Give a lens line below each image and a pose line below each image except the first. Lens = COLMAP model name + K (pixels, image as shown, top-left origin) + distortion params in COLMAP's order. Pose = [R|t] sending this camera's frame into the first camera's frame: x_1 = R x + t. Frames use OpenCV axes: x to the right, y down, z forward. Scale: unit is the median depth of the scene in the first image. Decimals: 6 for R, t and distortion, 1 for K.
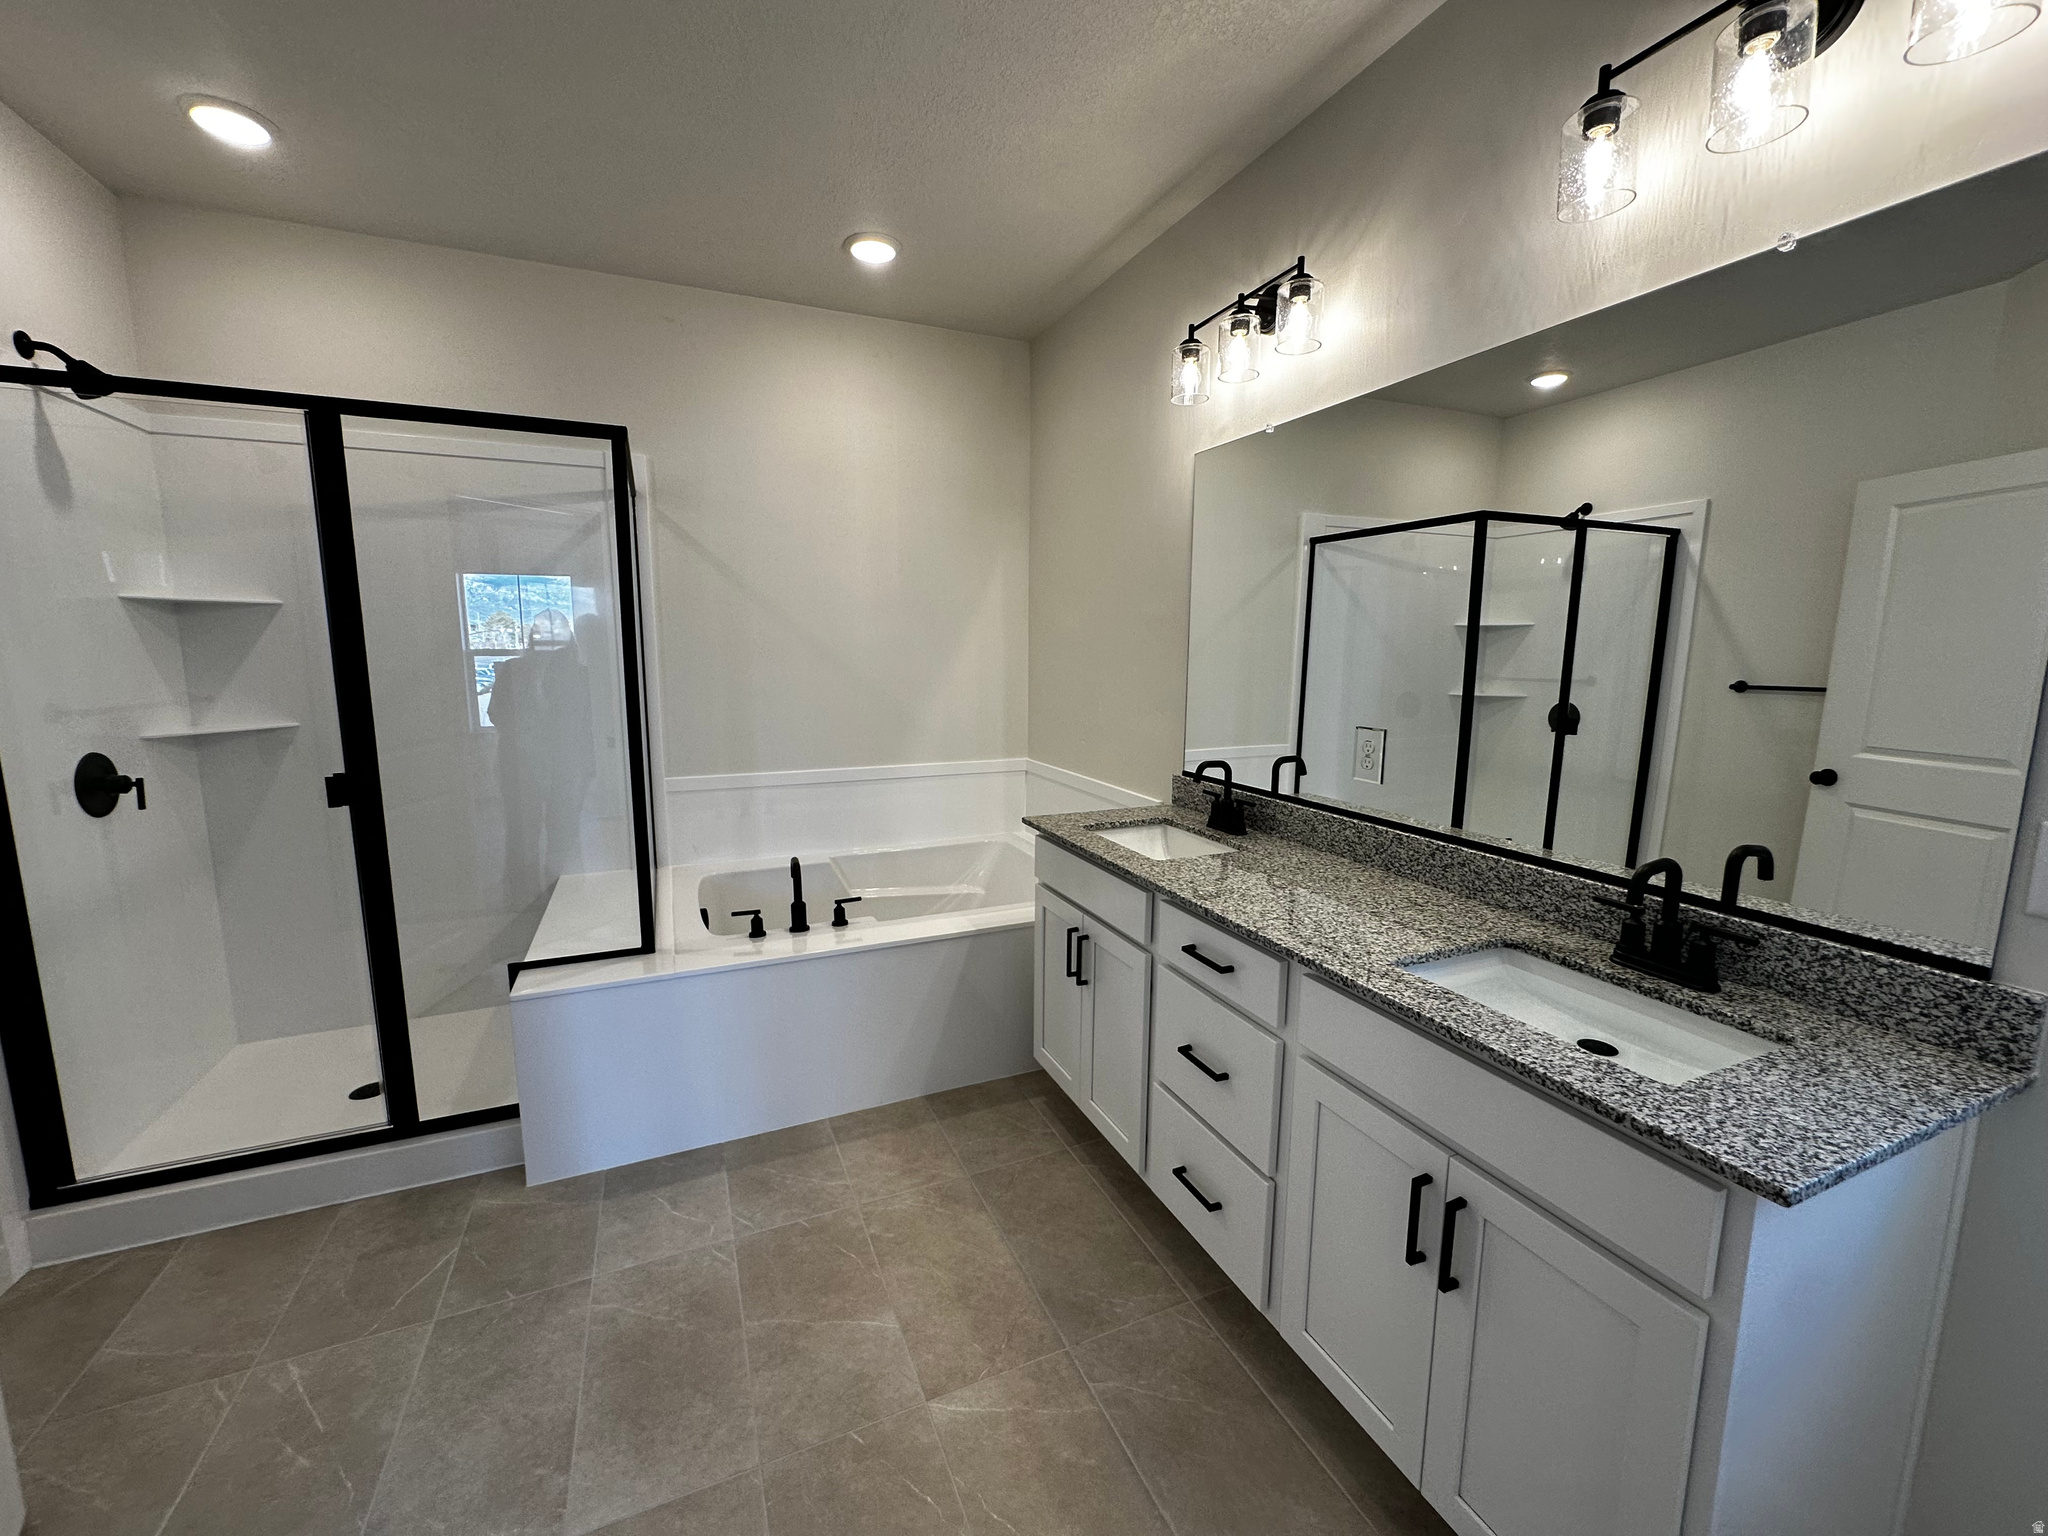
lens RADIAL K [[818.2, 0, 1020.5], [0, 818.2, 764.6], [0, 0, 1]] dist [-0.004031, 0.001069]
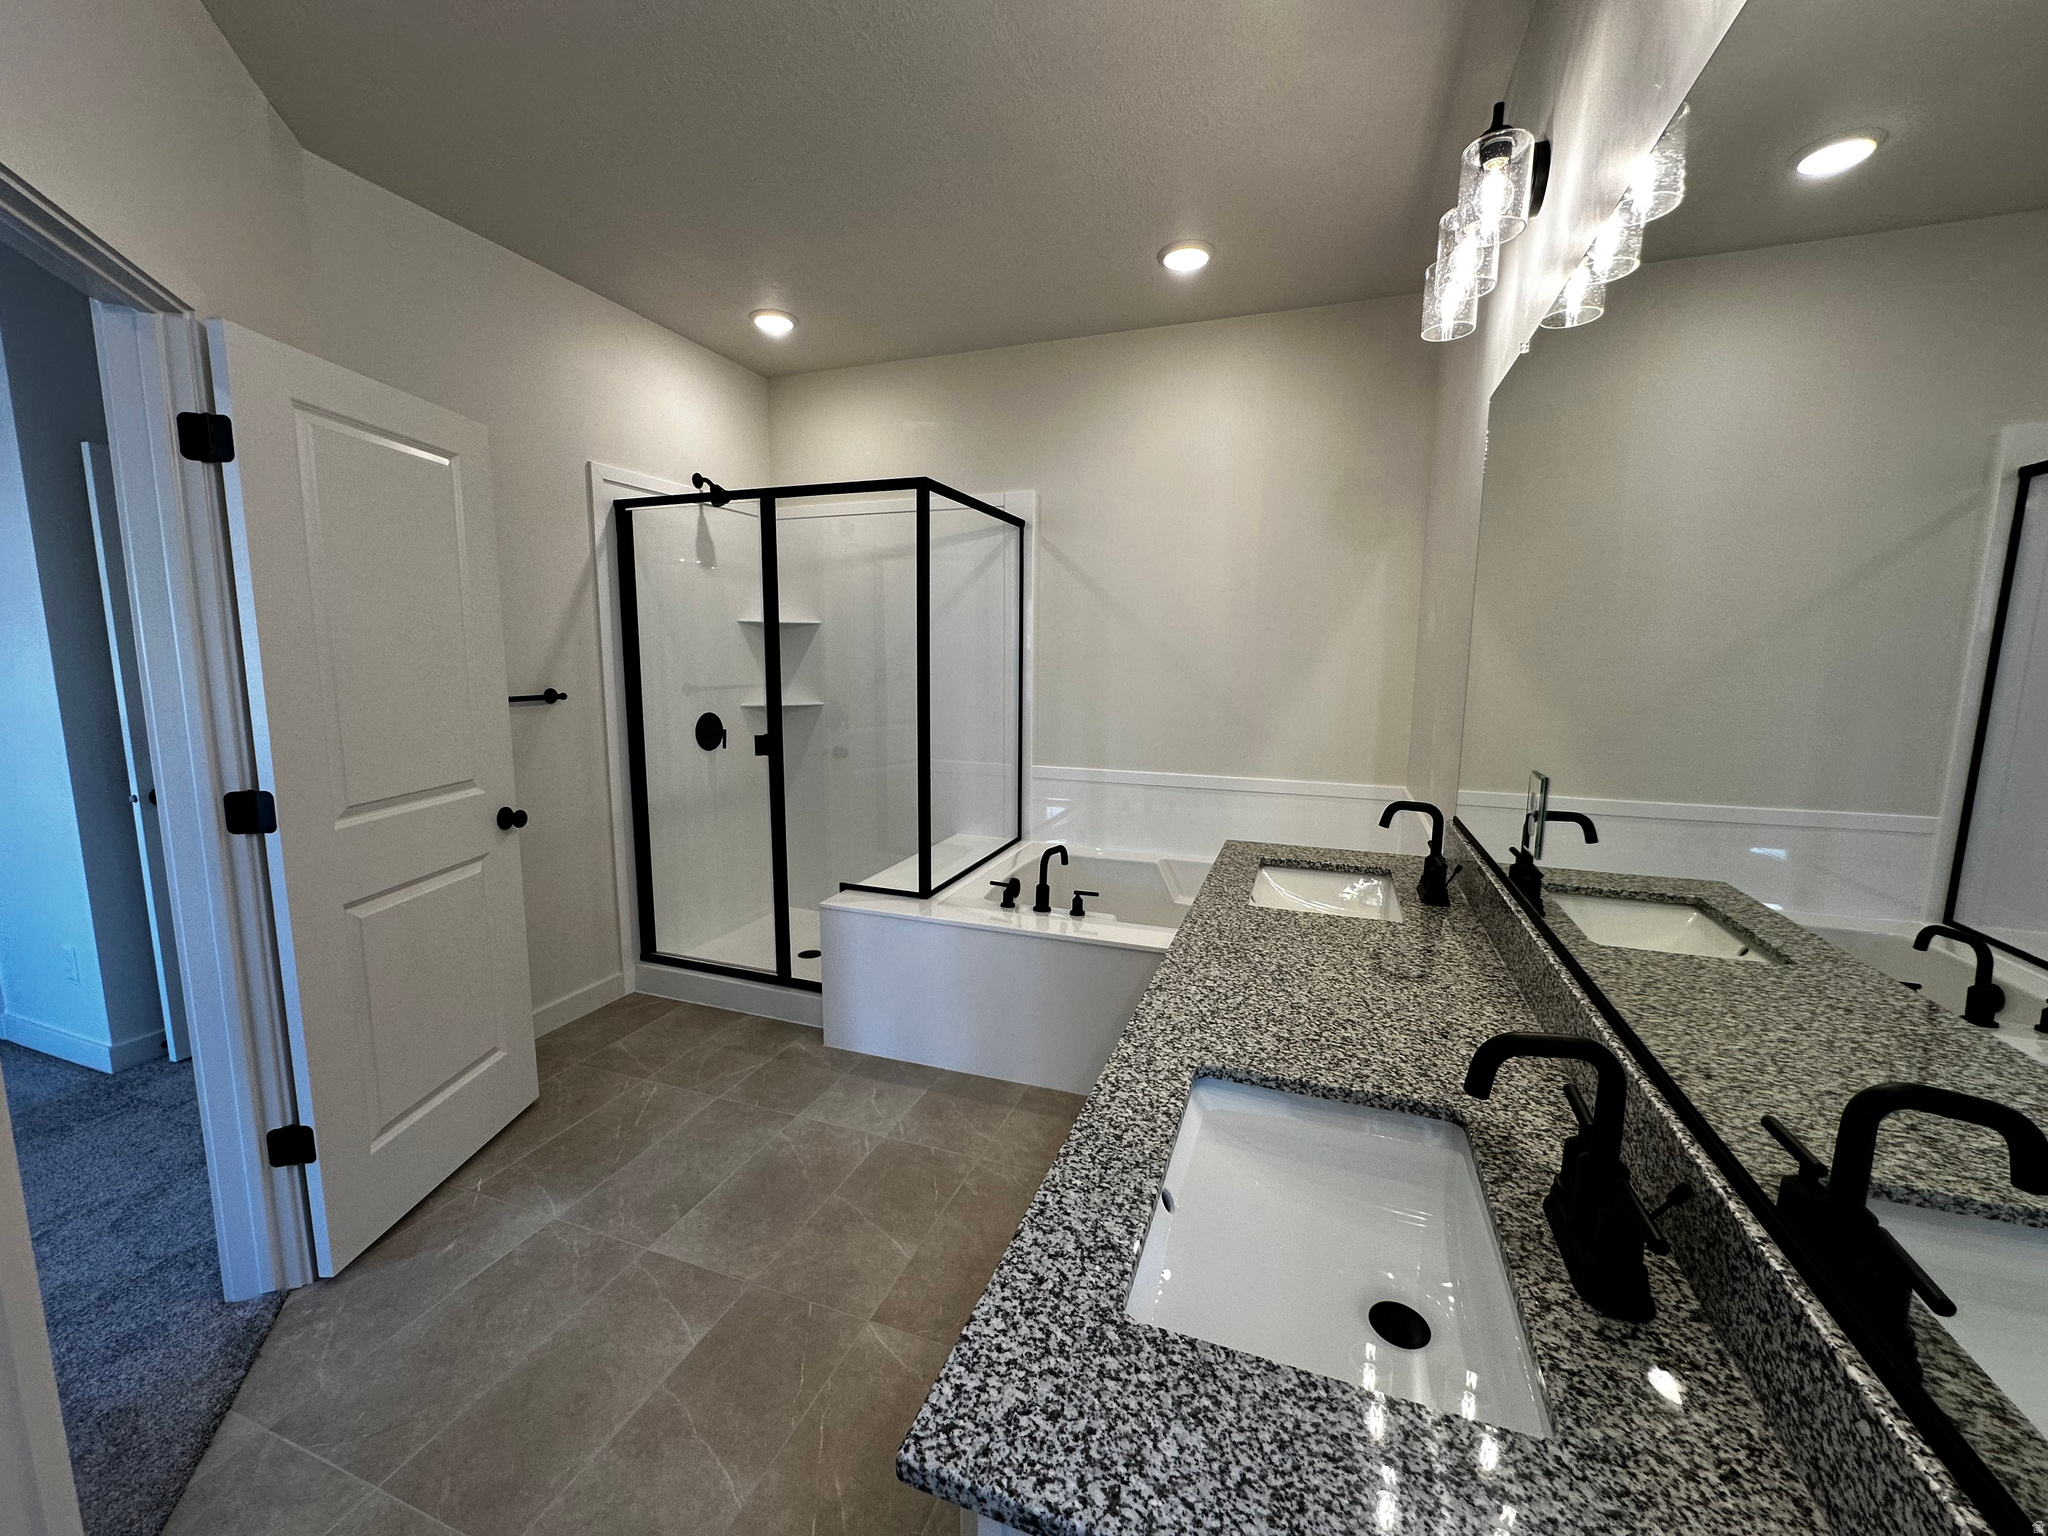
lens RADIAL K [[818.2, 0, 1014.5], [0, 818.2, 767.5], [0, 0, 1]] dist [-0.004031, 0.001069]
pose [[0.717713, 0.097969, -0.689413, 0.527933], [-0.103302, 0.994078, 0.033721, -0.024979], [0.688634, 0.047015, 0.723583, 0.207655]]
